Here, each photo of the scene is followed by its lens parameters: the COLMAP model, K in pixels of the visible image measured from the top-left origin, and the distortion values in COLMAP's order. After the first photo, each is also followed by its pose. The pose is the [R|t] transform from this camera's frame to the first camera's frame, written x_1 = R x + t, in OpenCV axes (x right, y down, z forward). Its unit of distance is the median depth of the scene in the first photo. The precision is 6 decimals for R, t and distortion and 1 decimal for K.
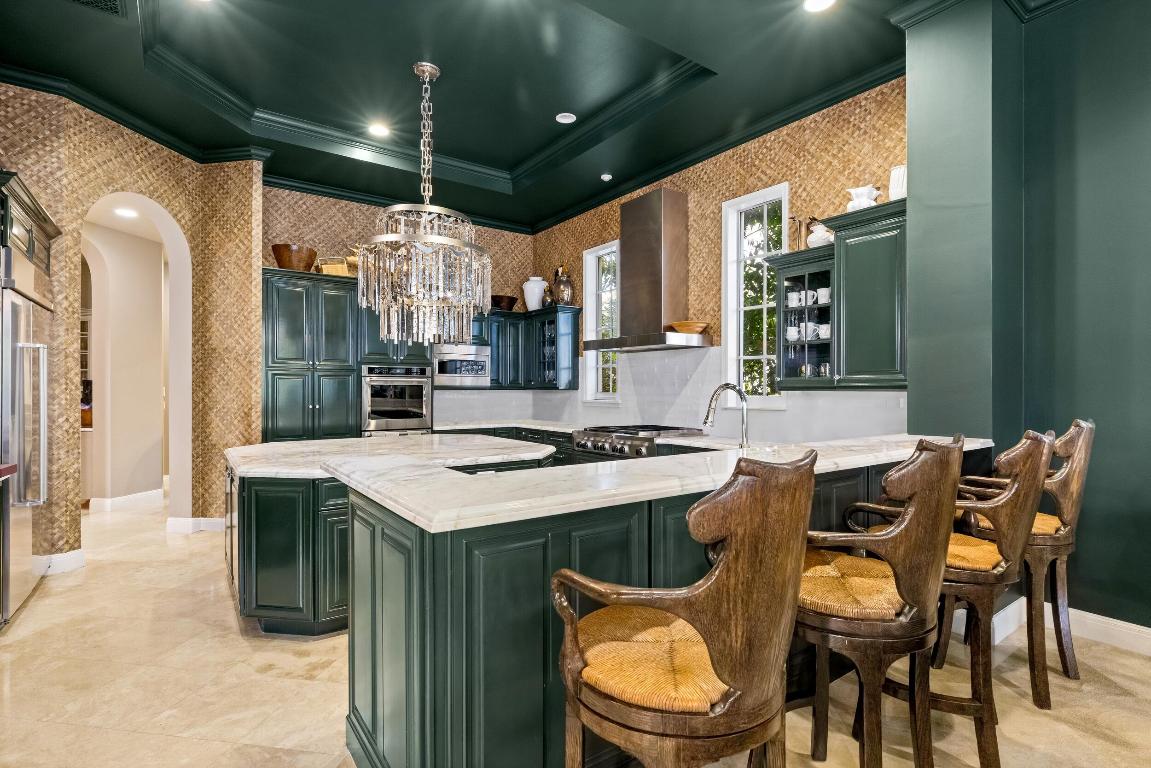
lens RADIAL K [[556.8, 0, 574.5], [0, 556.8, 387.0], [0, 0, 1]] dist [-0.002712, -0.000128]
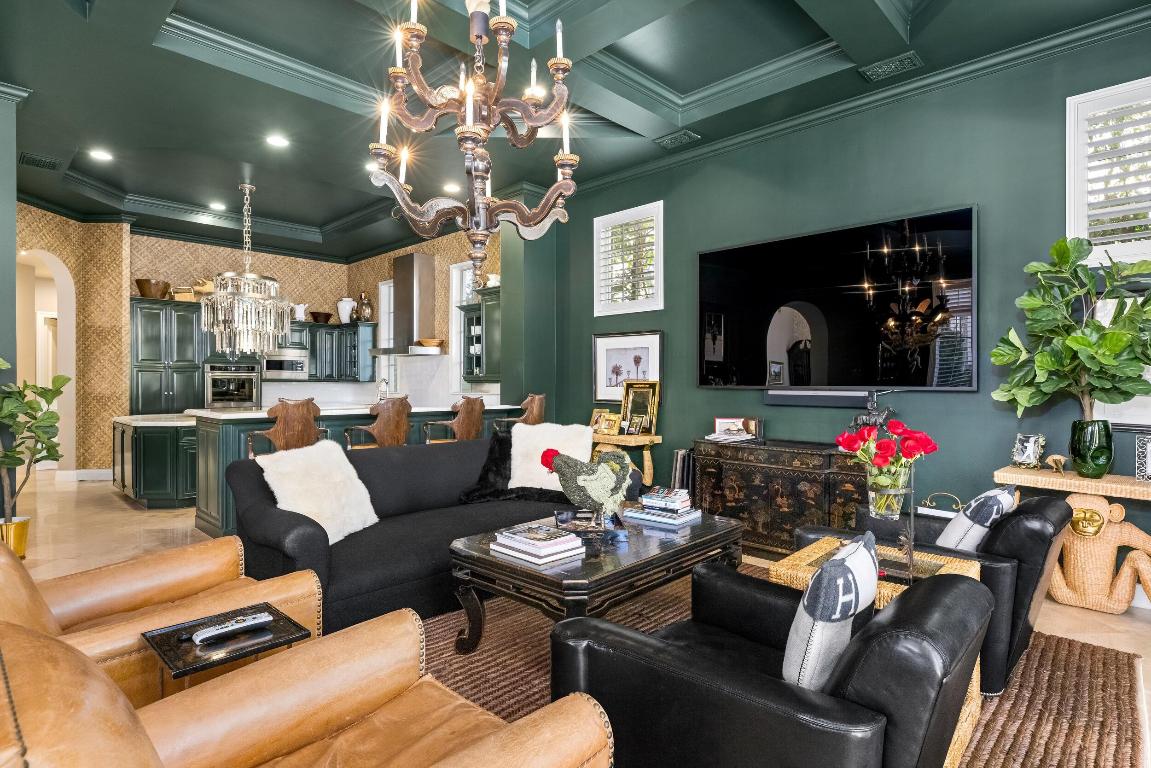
lens RADIAL K [[611.8, 0, 574.5], [0, 611.8, 384.9], [0, 0, 1]] dist [0.002914, -0.000016]
pose [[0.985266, 0.001319, 0.171026, 0.290182], [-0.002415, 0.999978, 0.006201, 0.001715], [-0.171014, -0.006523, 0.985247, -0.729755]]
